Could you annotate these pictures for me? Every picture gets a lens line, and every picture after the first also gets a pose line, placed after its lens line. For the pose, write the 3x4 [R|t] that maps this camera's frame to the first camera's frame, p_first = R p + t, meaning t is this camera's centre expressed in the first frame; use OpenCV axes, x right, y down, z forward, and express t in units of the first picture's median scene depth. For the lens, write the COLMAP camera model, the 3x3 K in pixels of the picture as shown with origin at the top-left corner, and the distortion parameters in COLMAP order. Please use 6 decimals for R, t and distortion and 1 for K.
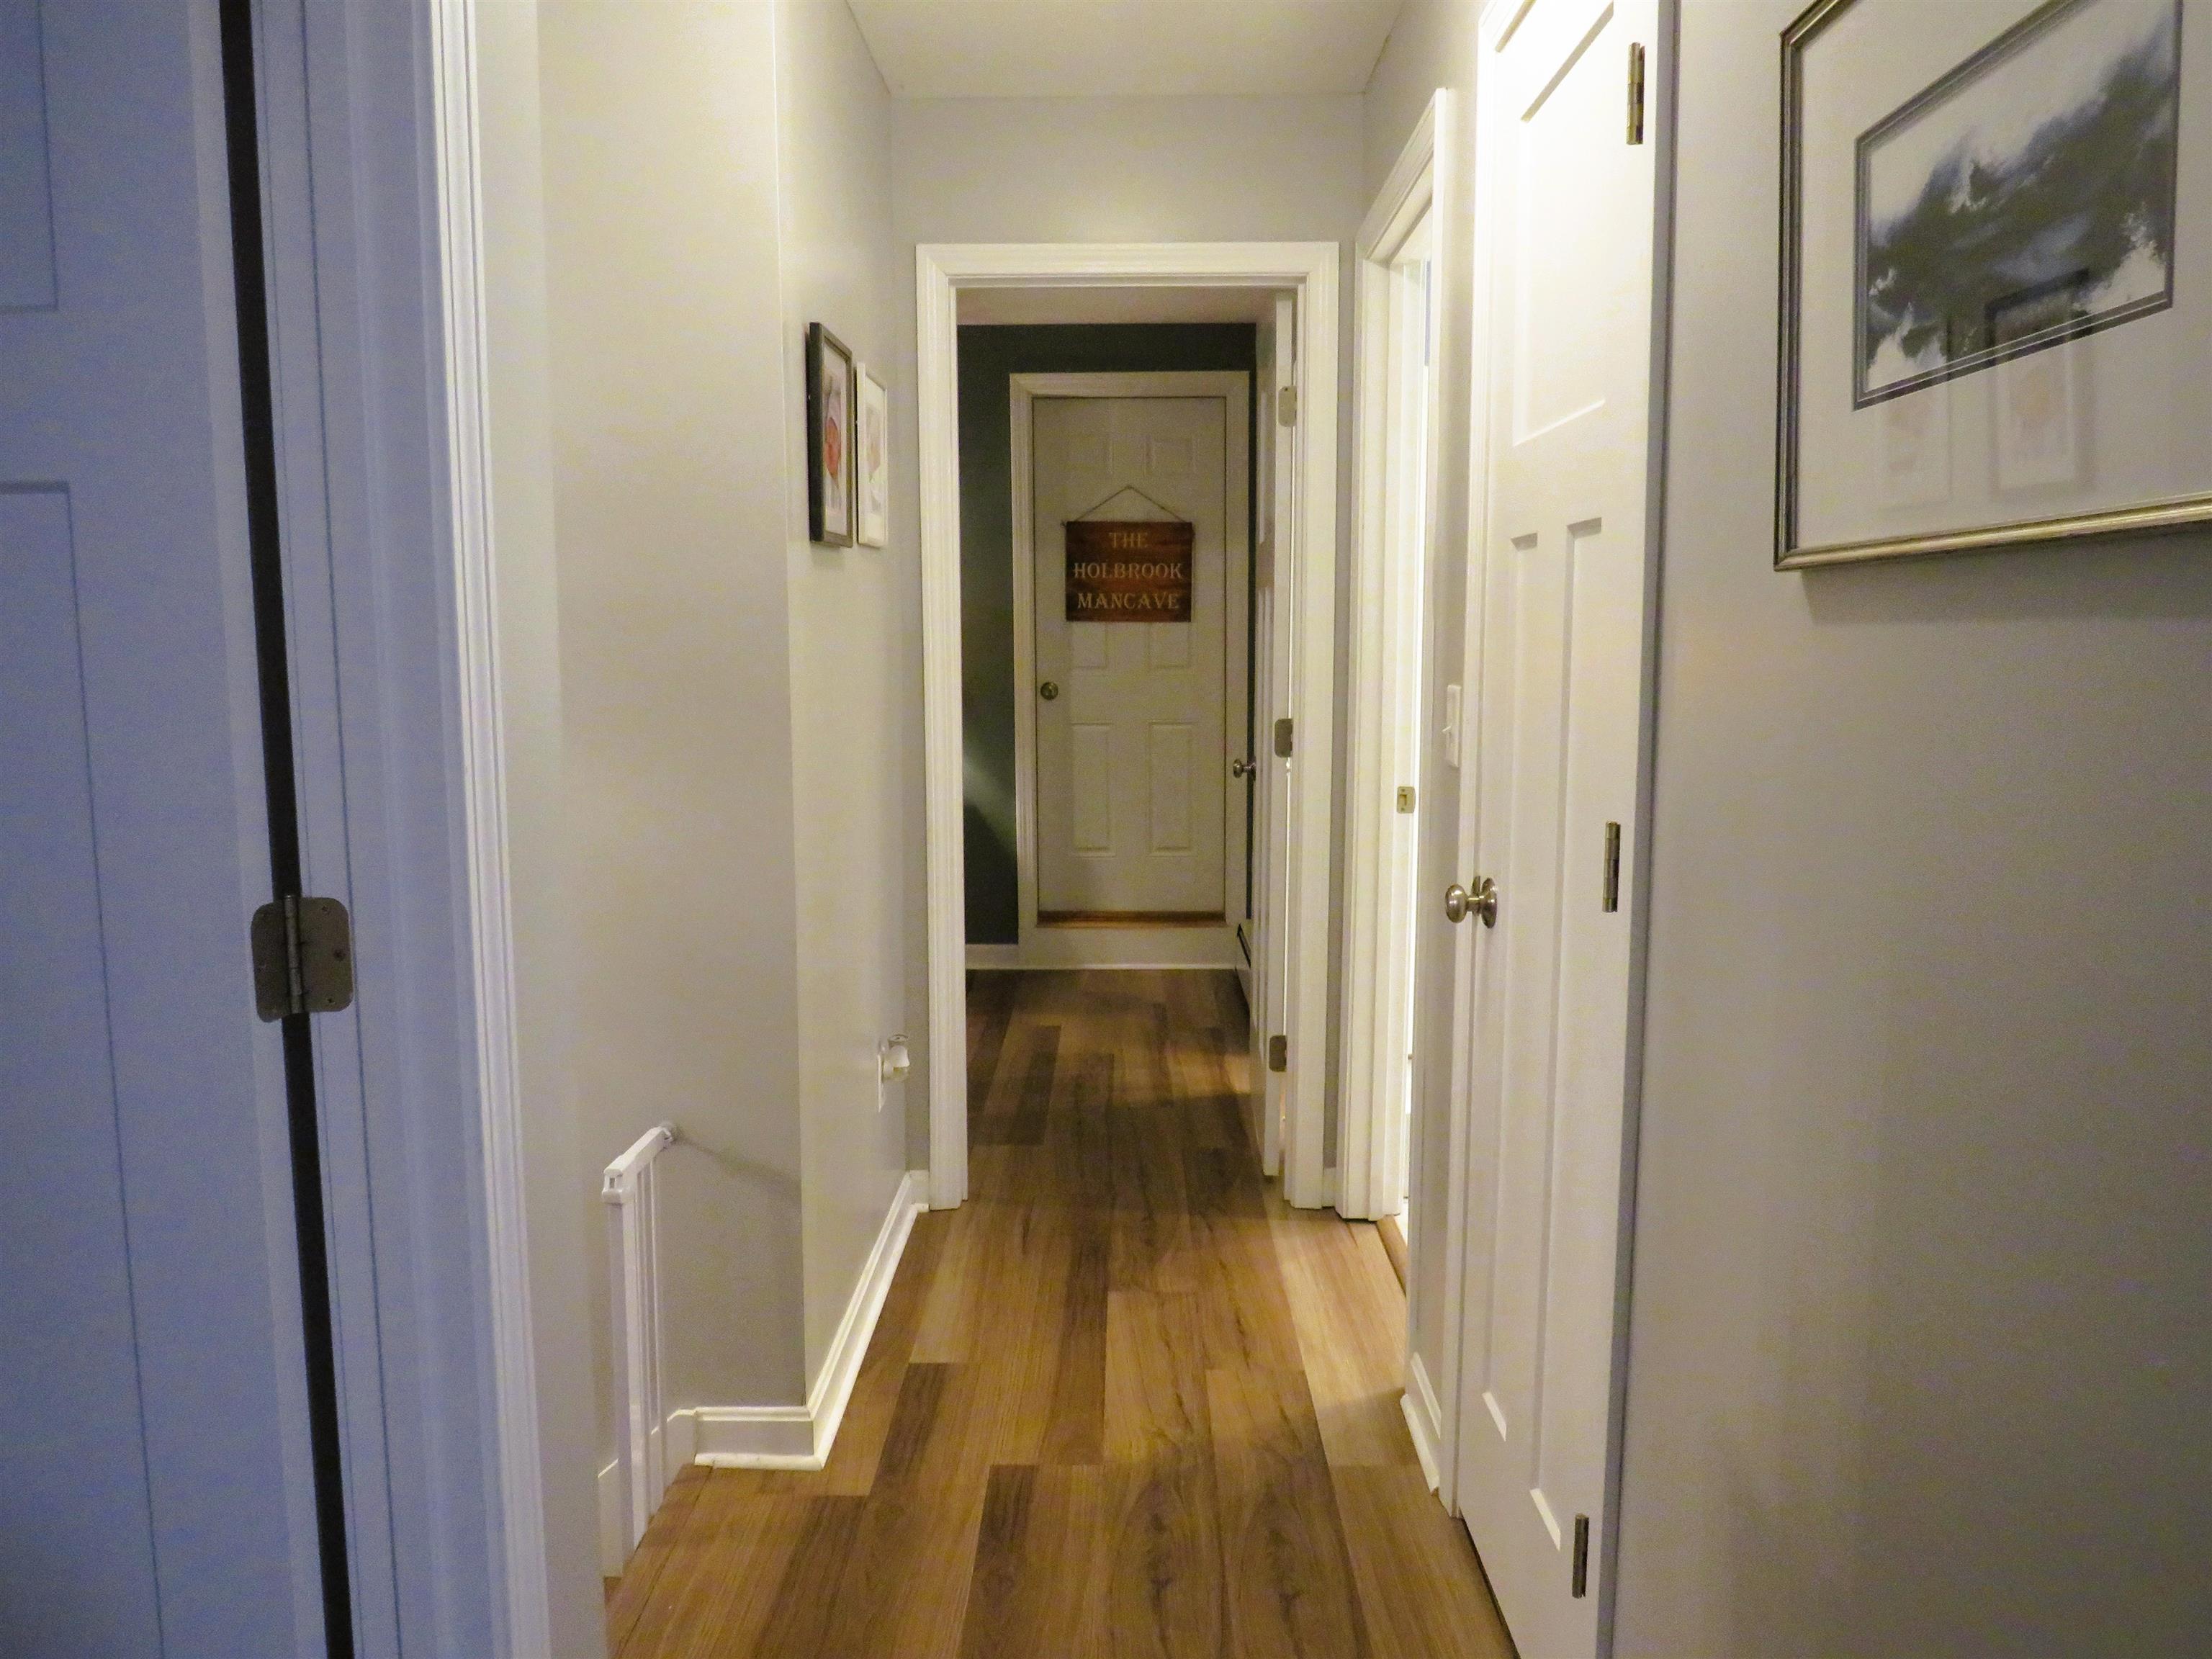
lens RADIAL K [[1559.1, 0, 1106.0], [0, 1559.1, 829.5], [0, 0, 1]] dist [-0.030930, -0.001572]
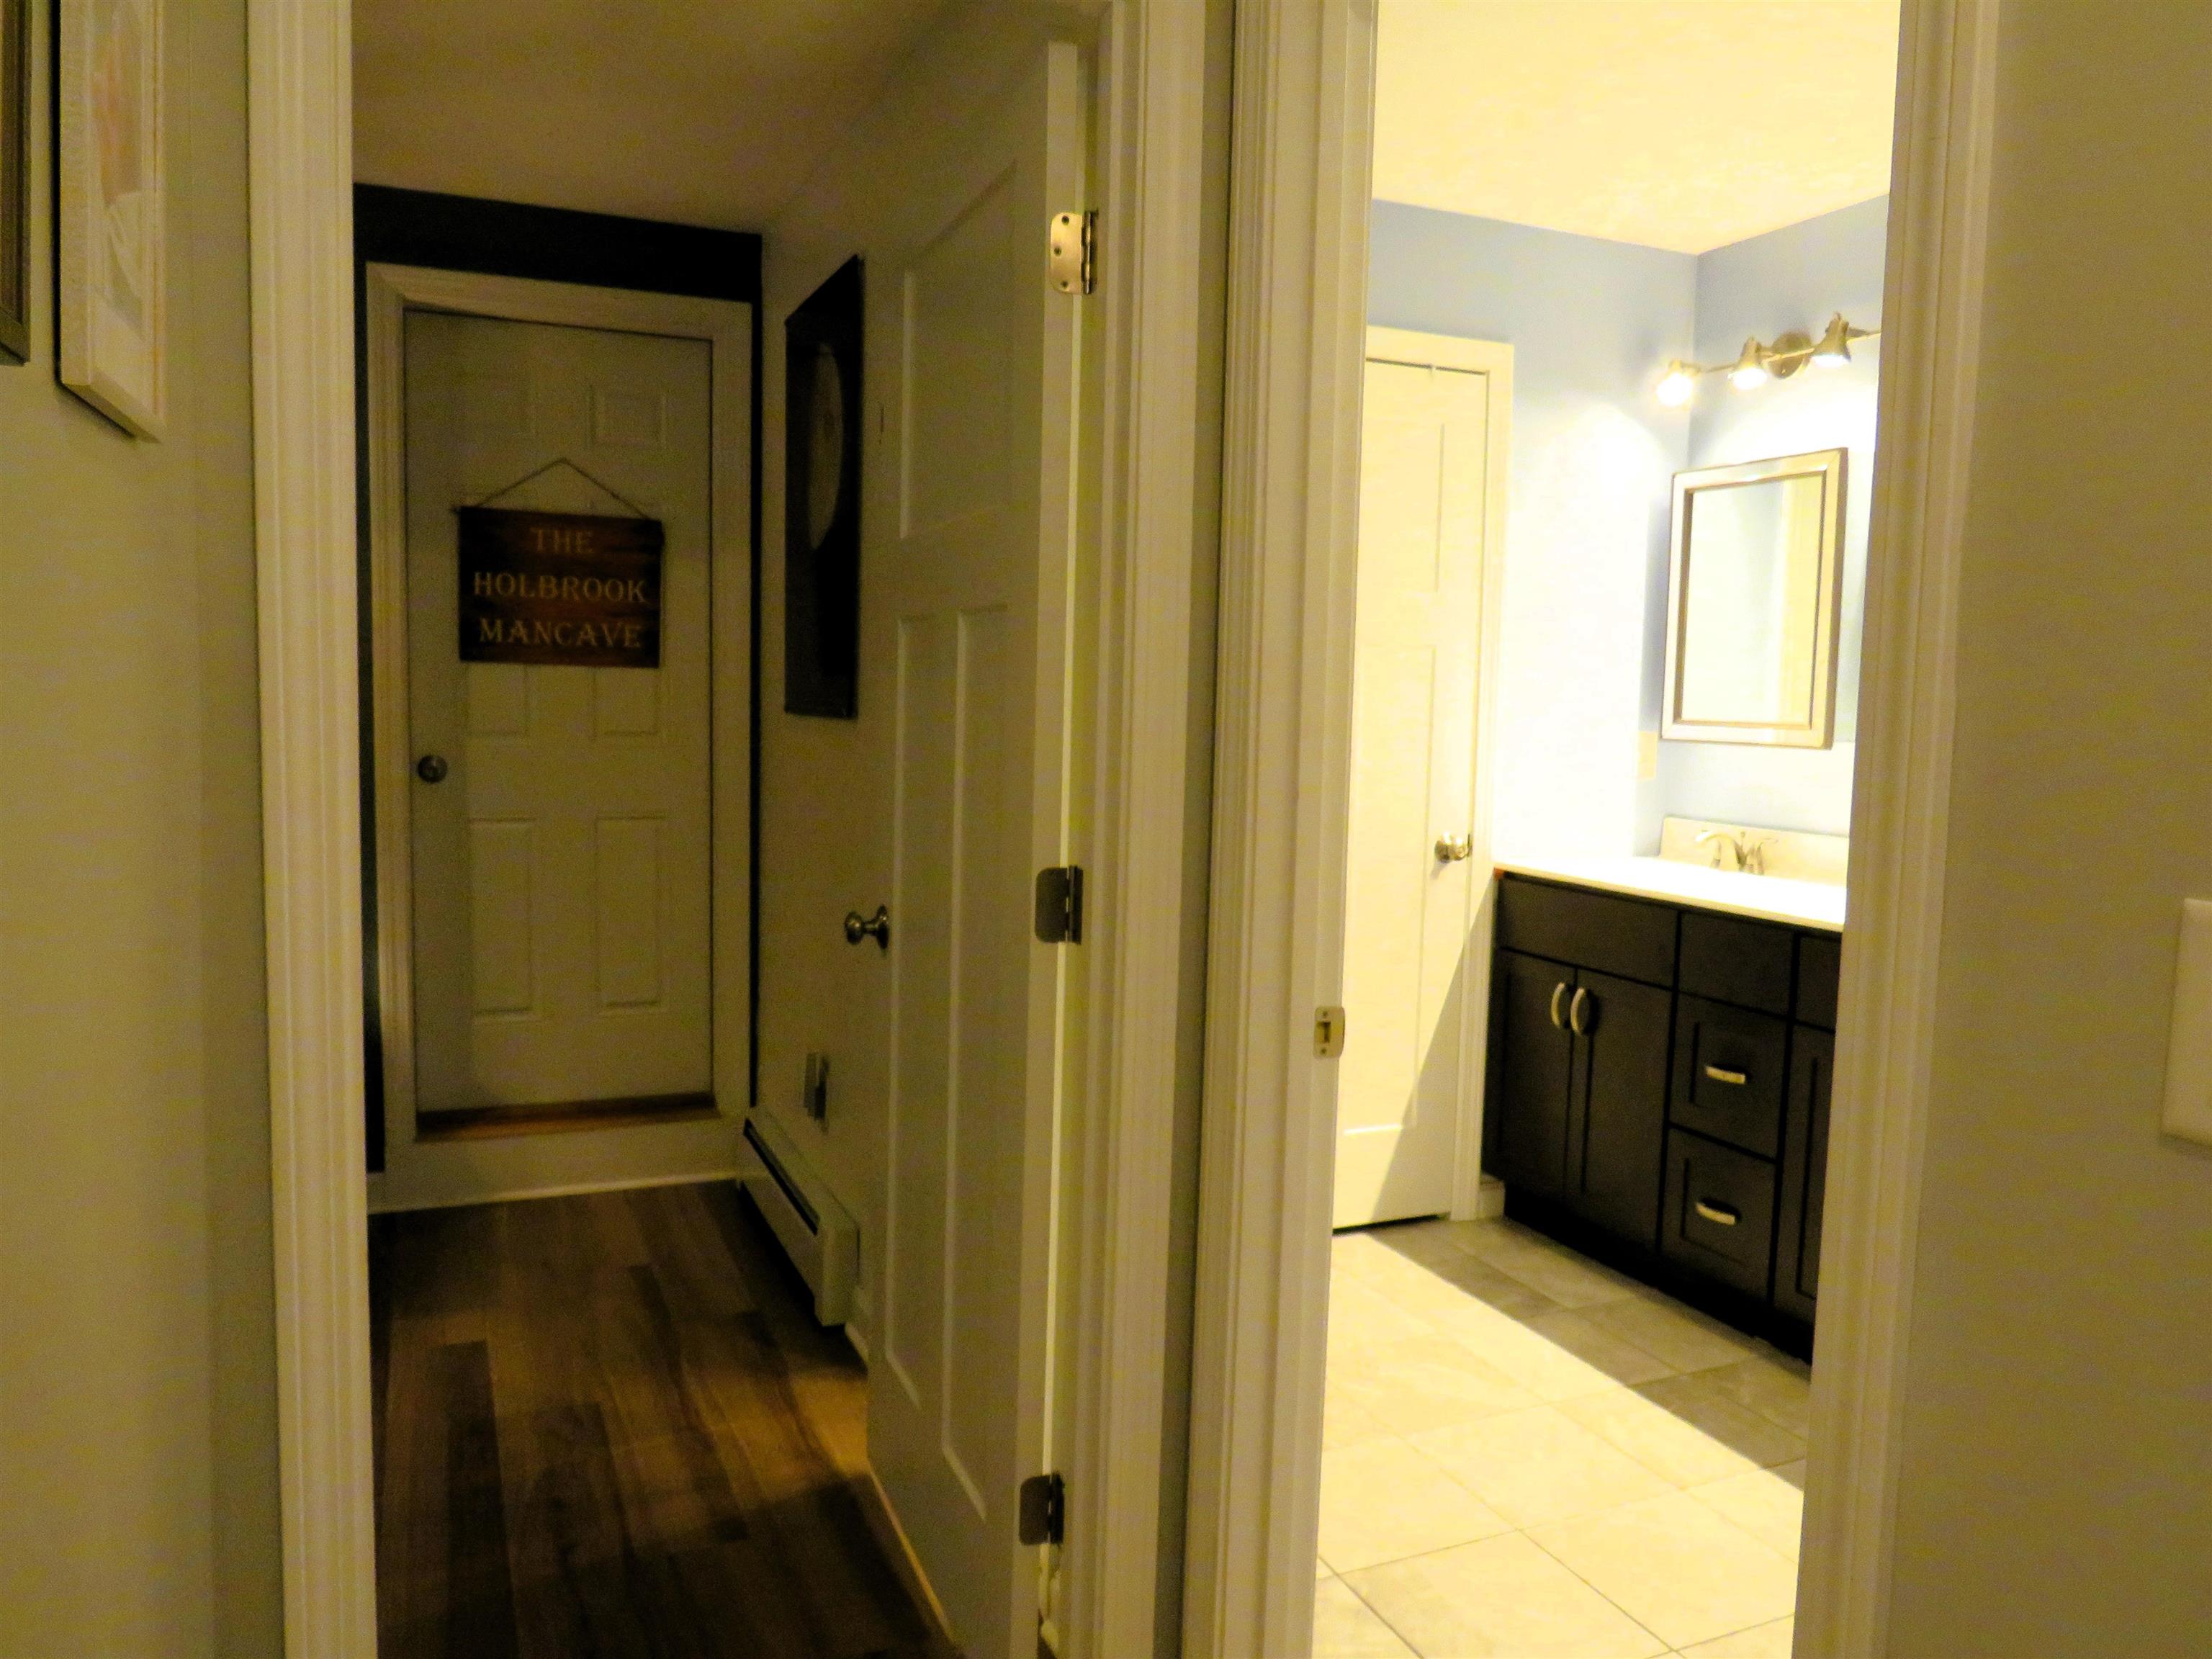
lens RADIAL K [[1559.1, 0, 1106.0], [0, 1559.1, 829.5], [0, 0, 1]] dist [-0.030930, -0.001572]
pose [[0.911561, -0.010700, 0.411025, -0.046670], [0.023563, 0.999378, -0.026240, -0.041408], [-0.410488, 0.033605, 0.911247, 0.312305]]
